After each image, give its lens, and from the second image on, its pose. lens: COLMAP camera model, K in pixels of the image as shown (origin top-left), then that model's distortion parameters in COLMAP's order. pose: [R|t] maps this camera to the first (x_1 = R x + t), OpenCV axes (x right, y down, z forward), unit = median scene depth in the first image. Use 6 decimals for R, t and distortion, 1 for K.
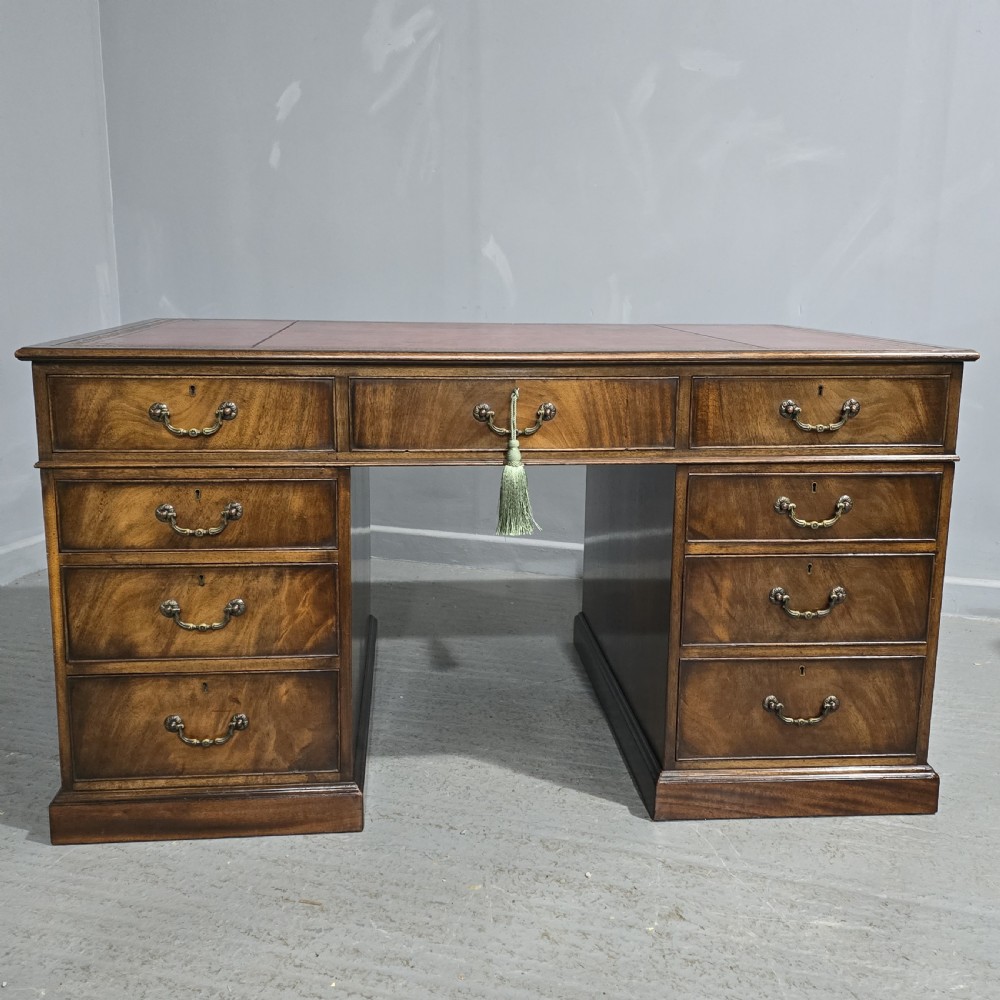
lens RADIAL K [[1141.4, 0, 500.0], [0, 1141.4, 517.3], [0, 0, 1]] dist [0.063725, 0.000000]
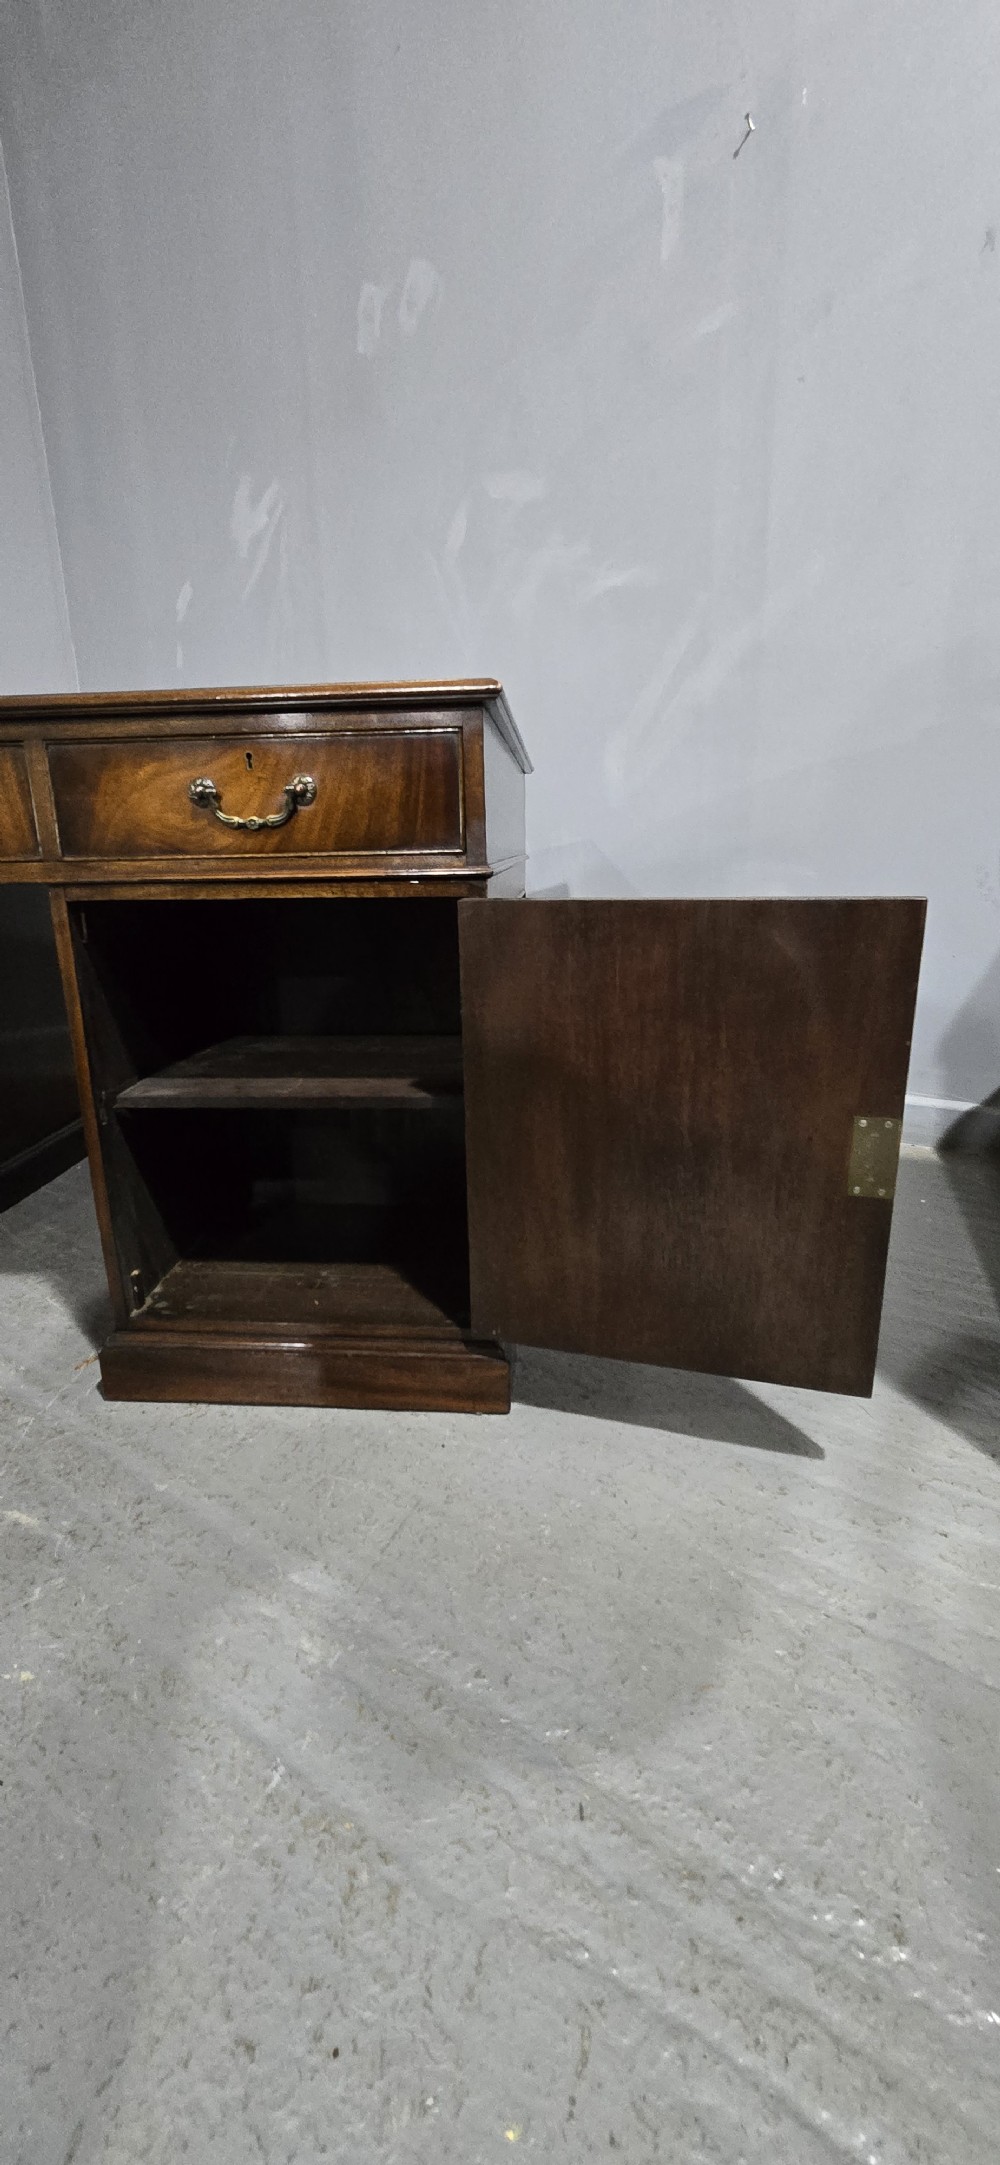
lens RADIAL K [[828.6, 0, 534.4], [0, 828.6, 1066.2], [0, 0, 1]] dist [-0.001907, -0.000030]
pose [[0.984352, 0.018761, -0.175212, 0.511102], [-0.009696, 0.998576, 0.052453, 0.029695], [0.175947, -0.049933, 0.983132, 0.576147]]
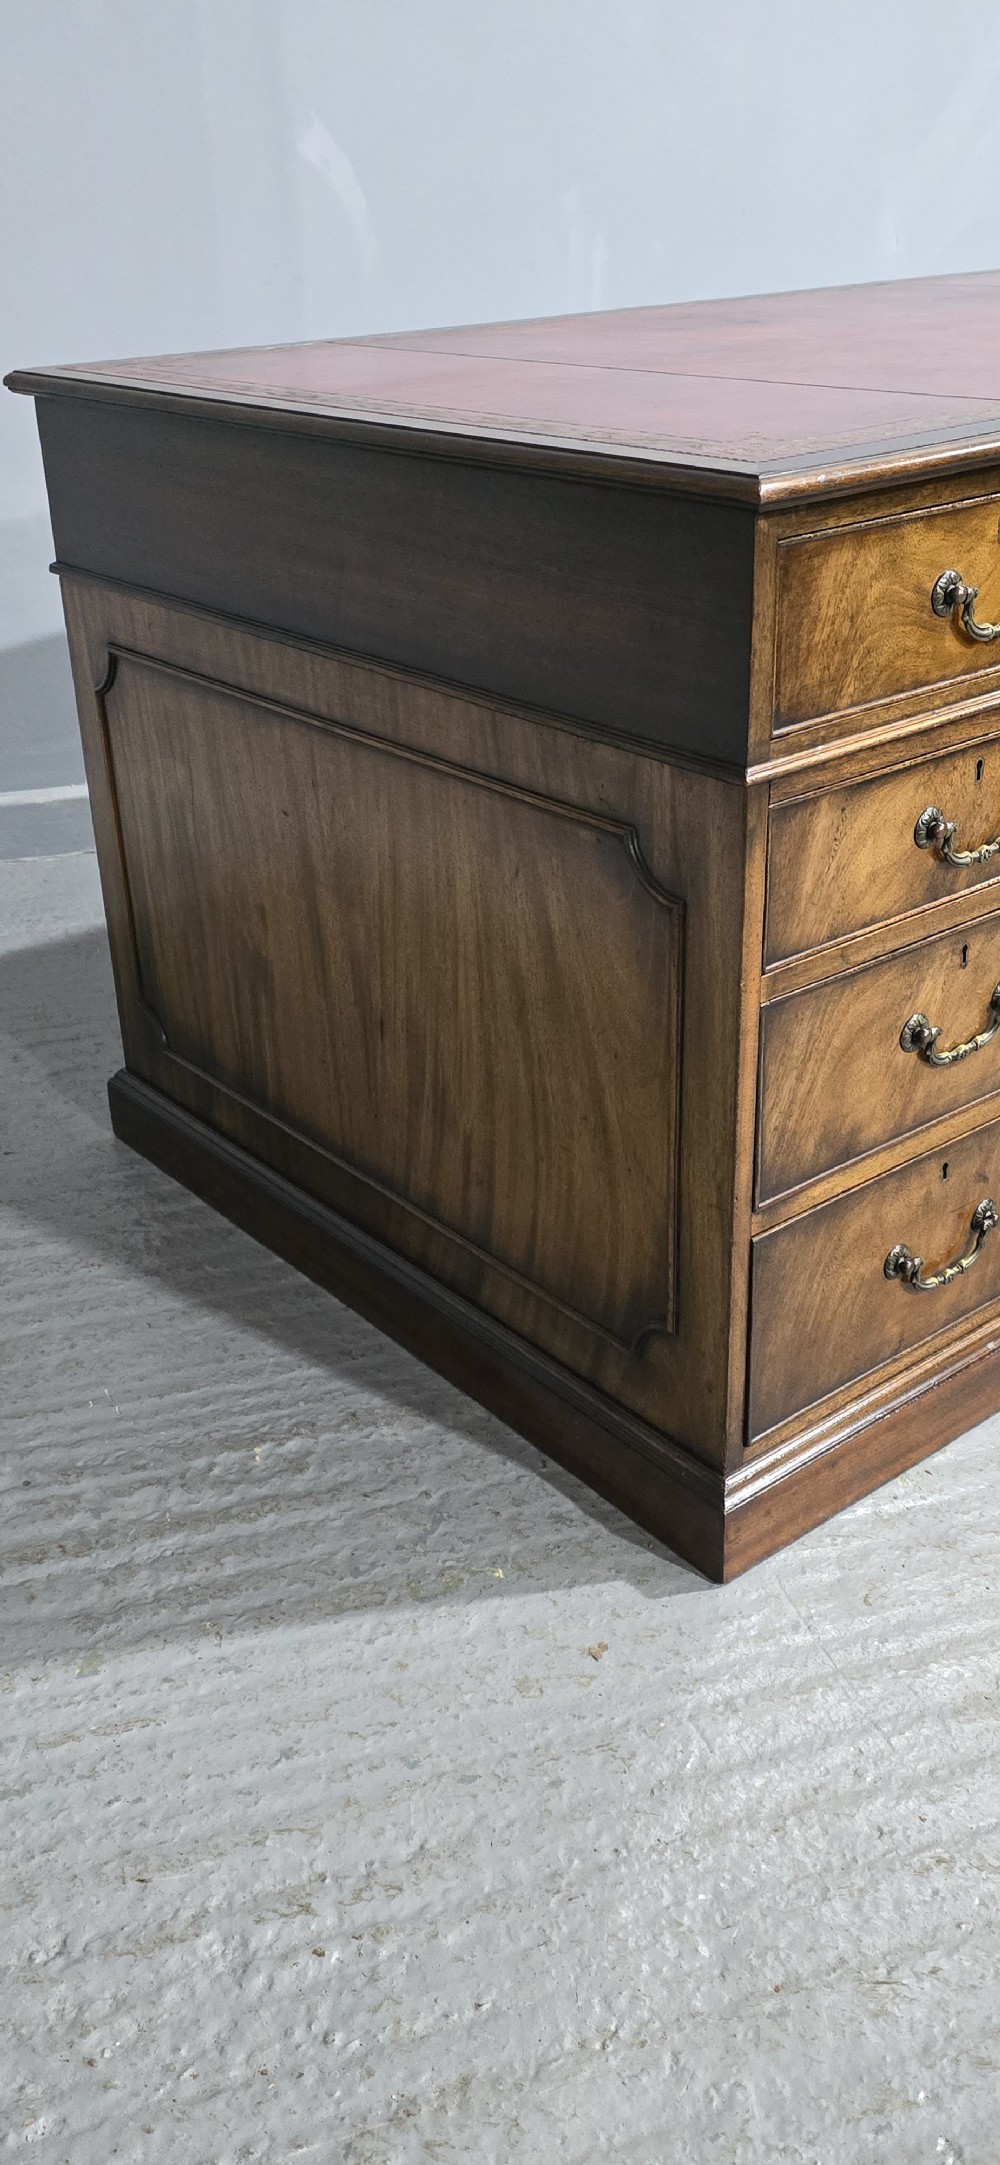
lens RADIAL K [[1826.8, 0, 506.7], [0, 1826.8, 1089.3], [0, 0, 1]] dist [0.080864, -0.101296]
pose [[0.831110, -0.283990, 0.478127, -0.766404], [0.157406, 0.944748, 0.287533, -0.132620], [-0.533366, -0.163712, 0.829891, 0.471206]]
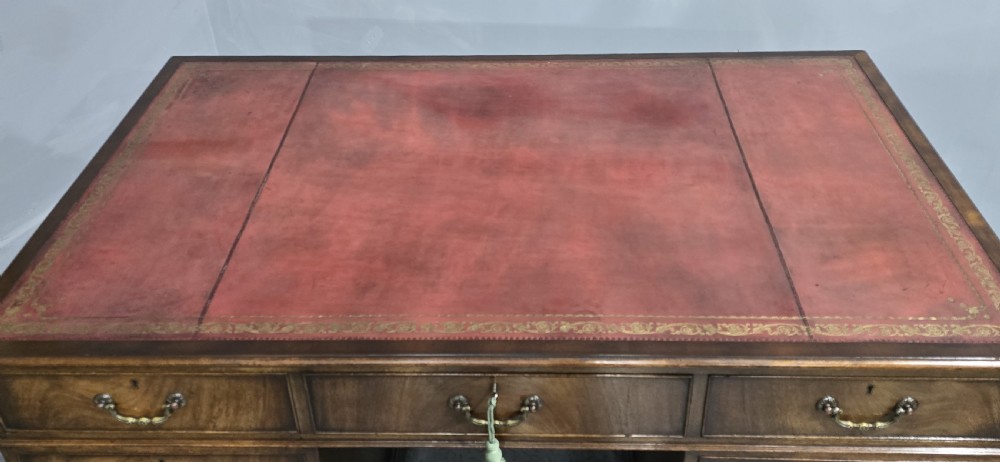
lens RADIAL K [[923.5, 0, 485.8], [0, 923.5, 210.2], [0, 0, 1]] dist [0.044222, 0.000000]
pose [[0.990202, 0.039864, -0.133833, 0.091743], [0.012943, 0.928063, 0.372199, -0.479011], [0.139042, -0.370285, 0.918453, 0.398171]]
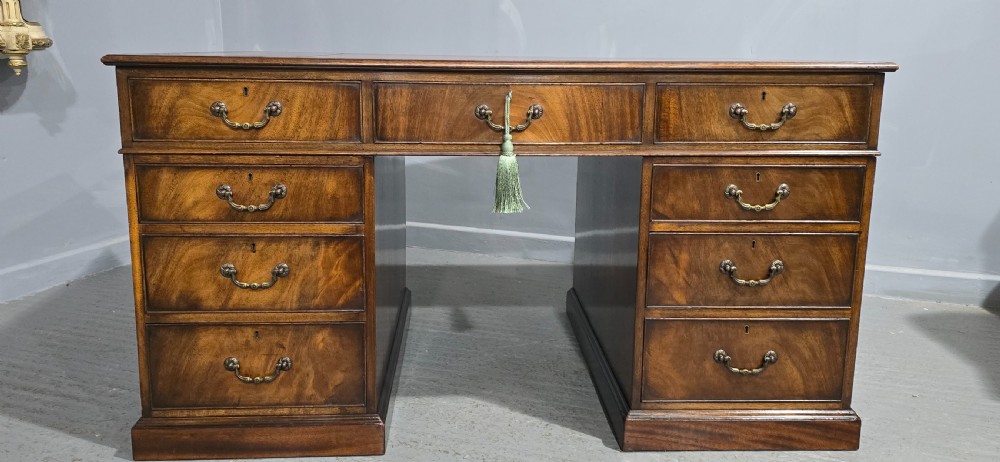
lens RADIAL K [[843.8, 0, 497.0], [0, 843.8, 229.0], [0, 0, 1]] dist [0.080864, -0.101296]
pose [[0.999256, 0.009421, -0.037390, 0.034103], [-0.009659, 0.999934, -0.006190, 0.037400], [0.037329, 0.006547, 0.999282, 0.097985]]
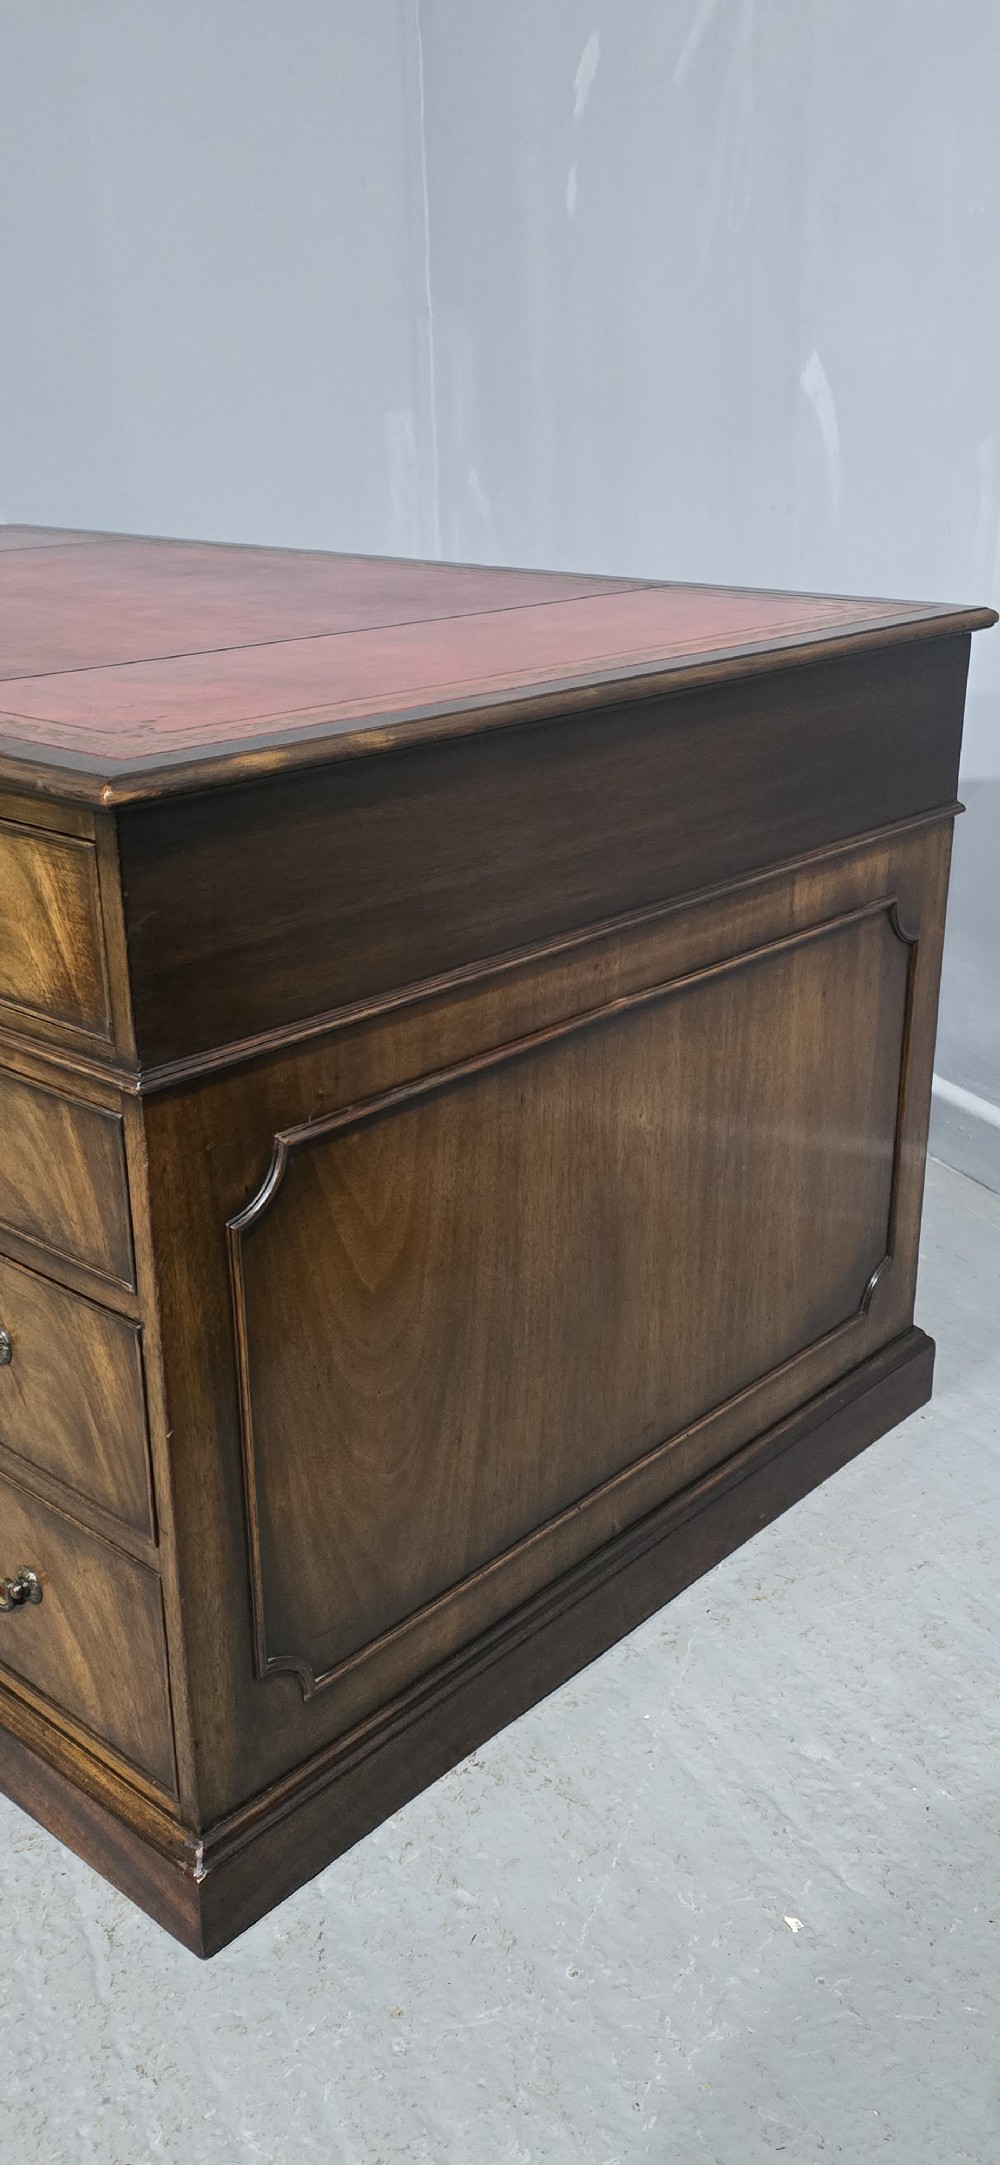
lens RADIAL K [[1826.8, 0, 509.5], [0, 1826.8, 1100.7], [0, 0, 1]] dist [0.080864, -0.101296]
pose [[0.684768, 0.252169, -0.683742, 0.865708], [-0.136225, 0.965980, 0.219830, -0.186184], [0.715915, -0.057390, 0.695824, 0.712209]]
